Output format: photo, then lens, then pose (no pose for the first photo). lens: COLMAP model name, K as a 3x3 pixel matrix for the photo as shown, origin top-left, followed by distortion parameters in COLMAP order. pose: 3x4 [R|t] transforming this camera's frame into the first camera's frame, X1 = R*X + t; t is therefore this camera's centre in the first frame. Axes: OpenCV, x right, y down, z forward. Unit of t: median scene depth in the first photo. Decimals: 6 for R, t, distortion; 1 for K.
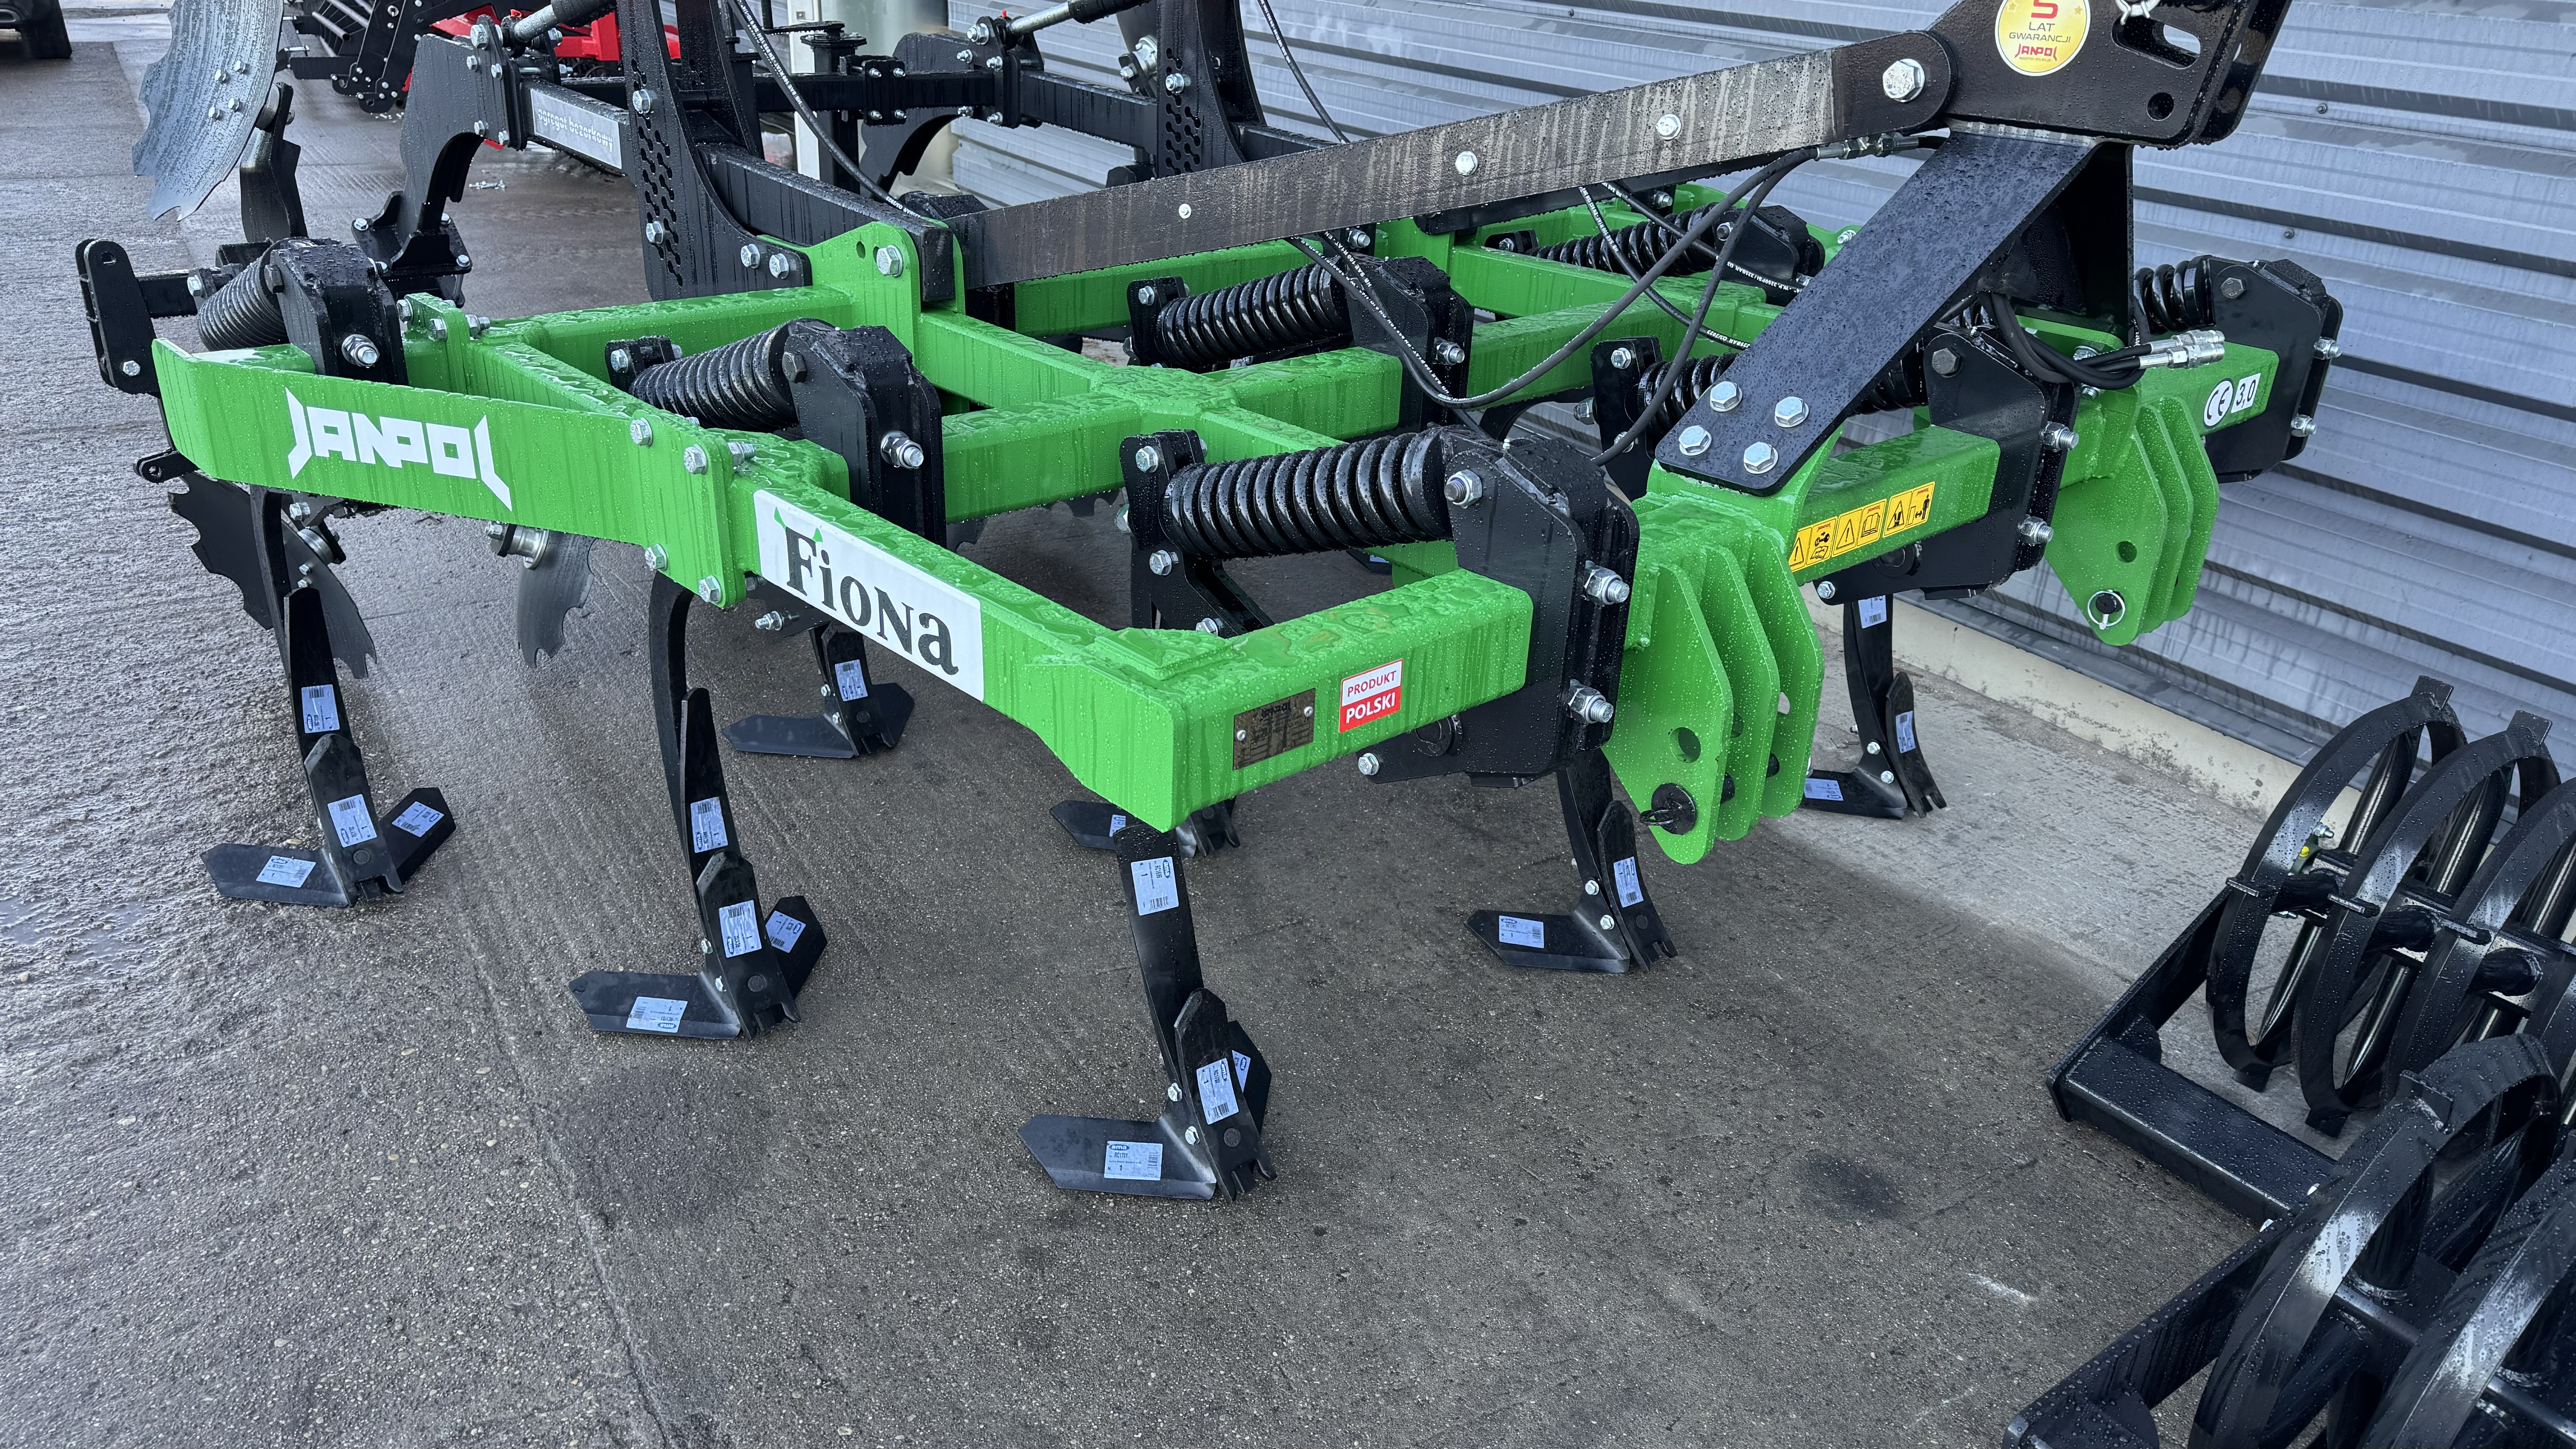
lens RADIAL K [[1821.7, 0, 1288.0], [0, 1821.7, 724.5], [0, 0, 1]] dist [0.100504, -0.142732]
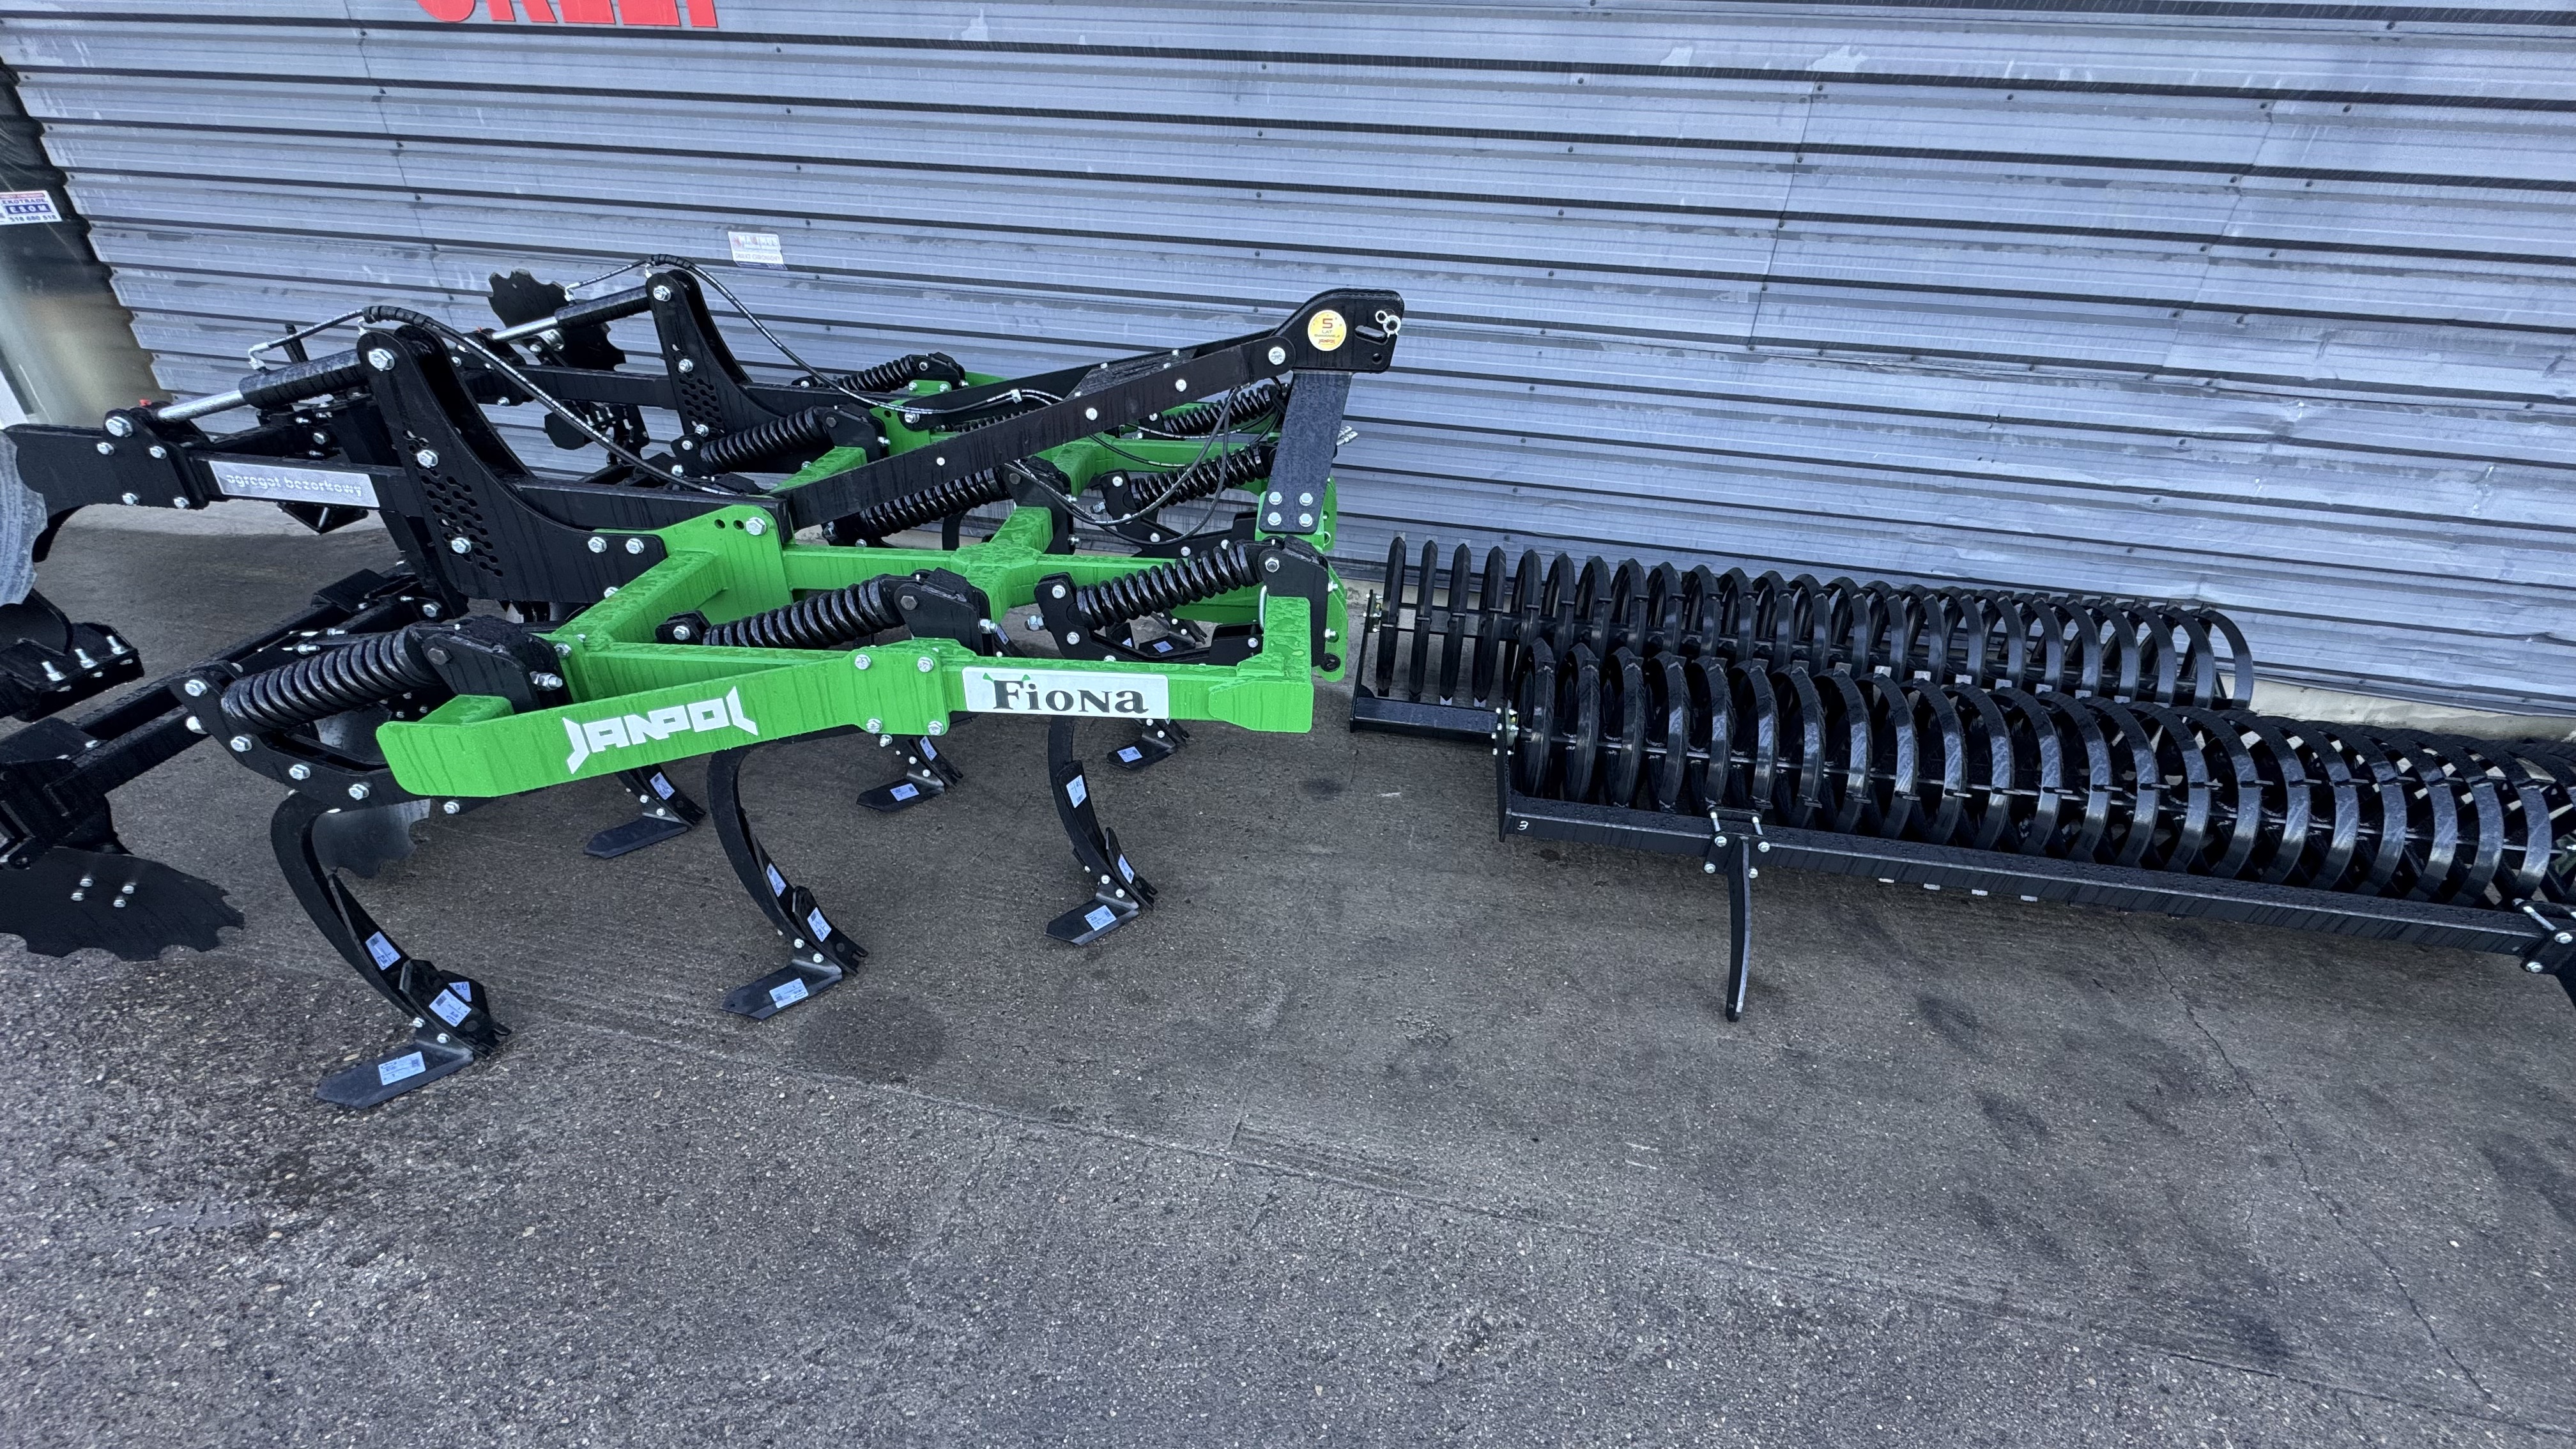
lens RADIAL K [[1026.1, 0, 1288.0], [0, 1026.1, 724.5], [0, 0, 1]] dist [0.001040, 0.000073]
pose [[0.685744, -0.375410, 0.623557, -0.671444], [0.296211, 0.926506, 0.232047, -0.199296], [-0.664842, 0.025580, 0.746546, -0.020731]]
